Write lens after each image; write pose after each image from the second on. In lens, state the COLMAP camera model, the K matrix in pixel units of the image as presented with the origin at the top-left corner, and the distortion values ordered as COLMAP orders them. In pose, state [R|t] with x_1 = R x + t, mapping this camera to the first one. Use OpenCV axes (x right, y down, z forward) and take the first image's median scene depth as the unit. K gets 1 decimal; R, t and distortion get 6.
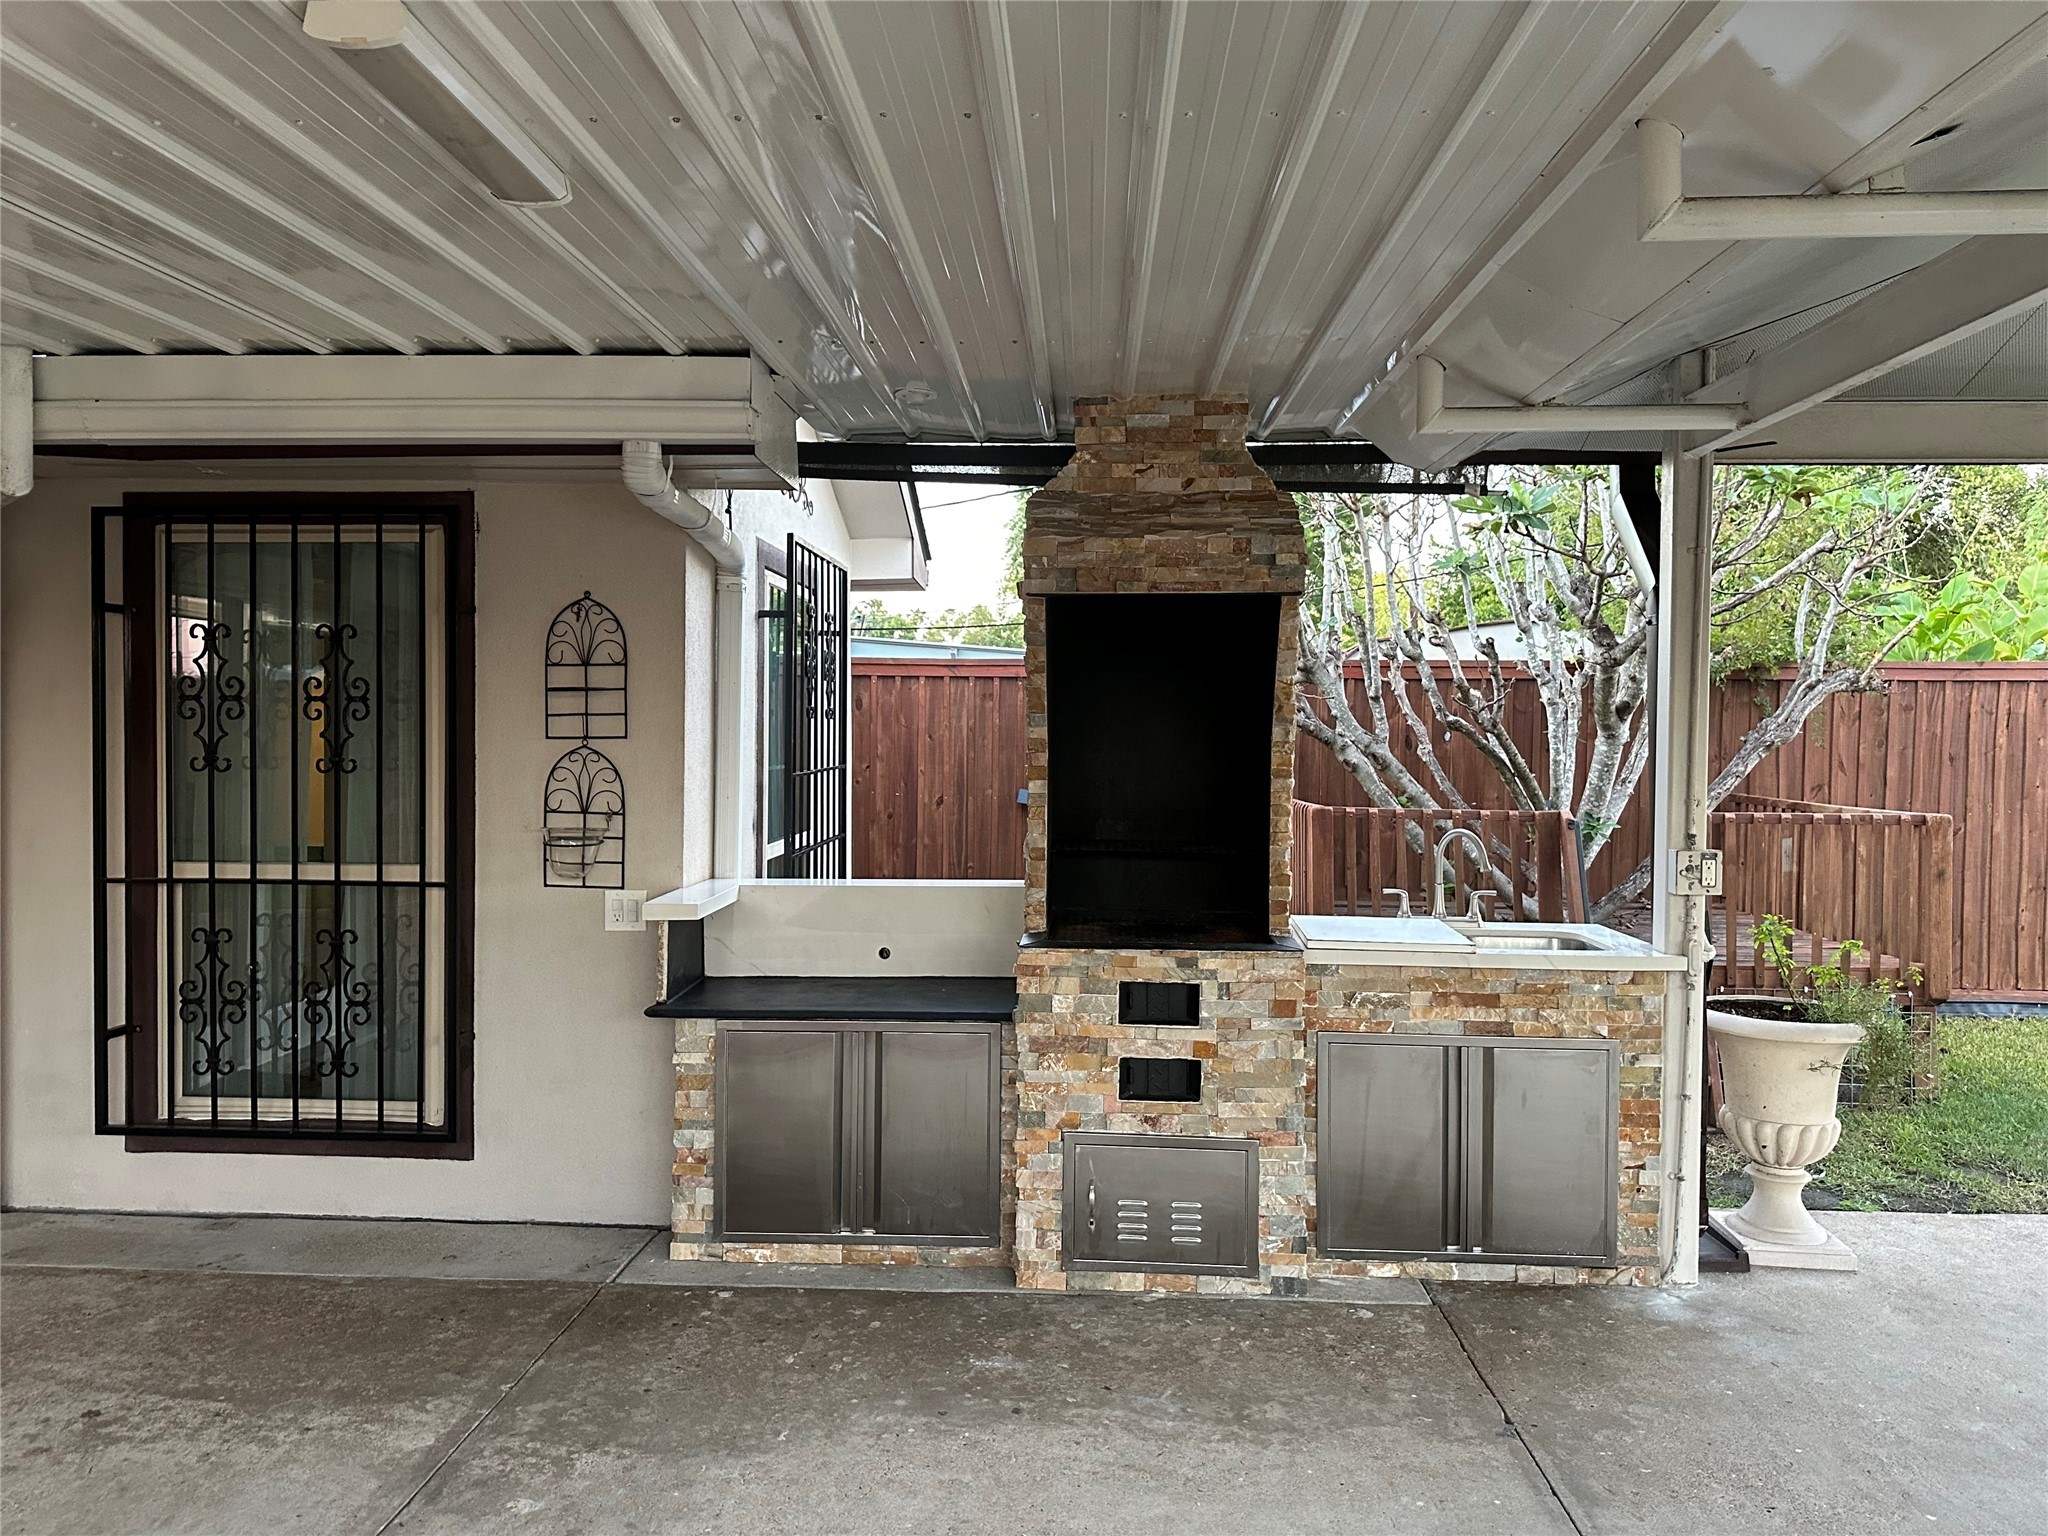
lens RADIAL K [[1447.3, 0, 1024.3], [0, 1447.3, 754.1], [0, 0, 1]] dist [0.039011, -0.012154]
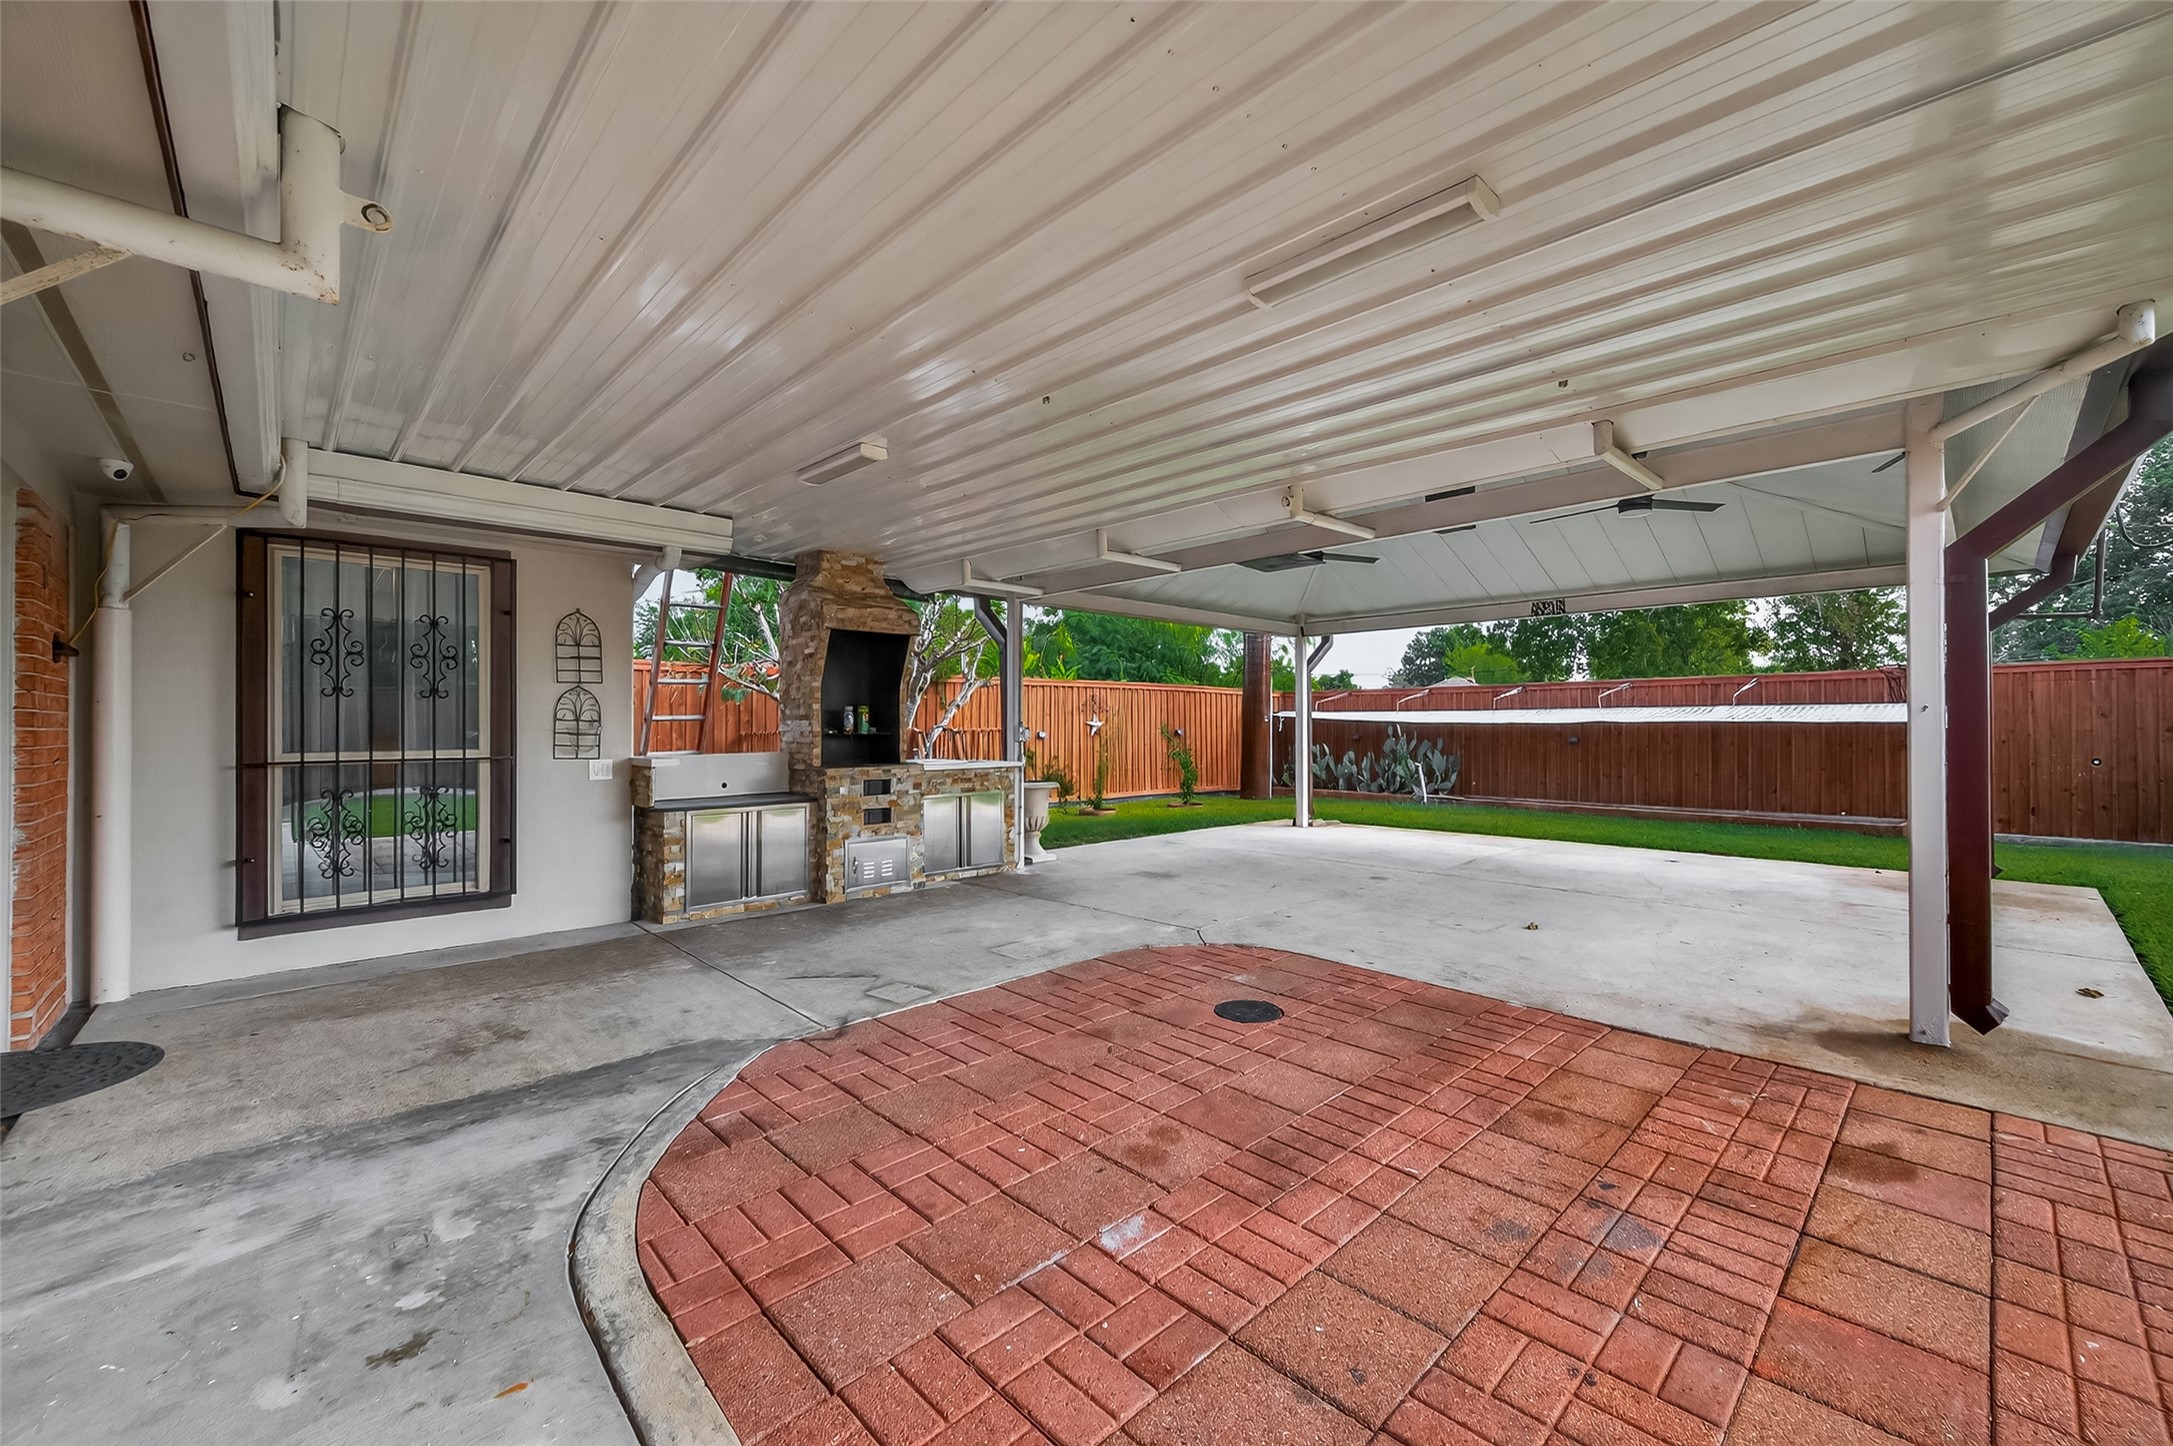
lens RADIAL K [[850.3, 0, 1080.9], [0, 850.3, 727.0], [0, 0, 1]] dist [0.000691, 0.000000]
pose [[0.688782, -0.009634, 0.724905, -0.768830], [0.015932, 0.999871, -0.001850, 0.071267], [-0.724793, 0.012823, 0.688847, -0.336139]]
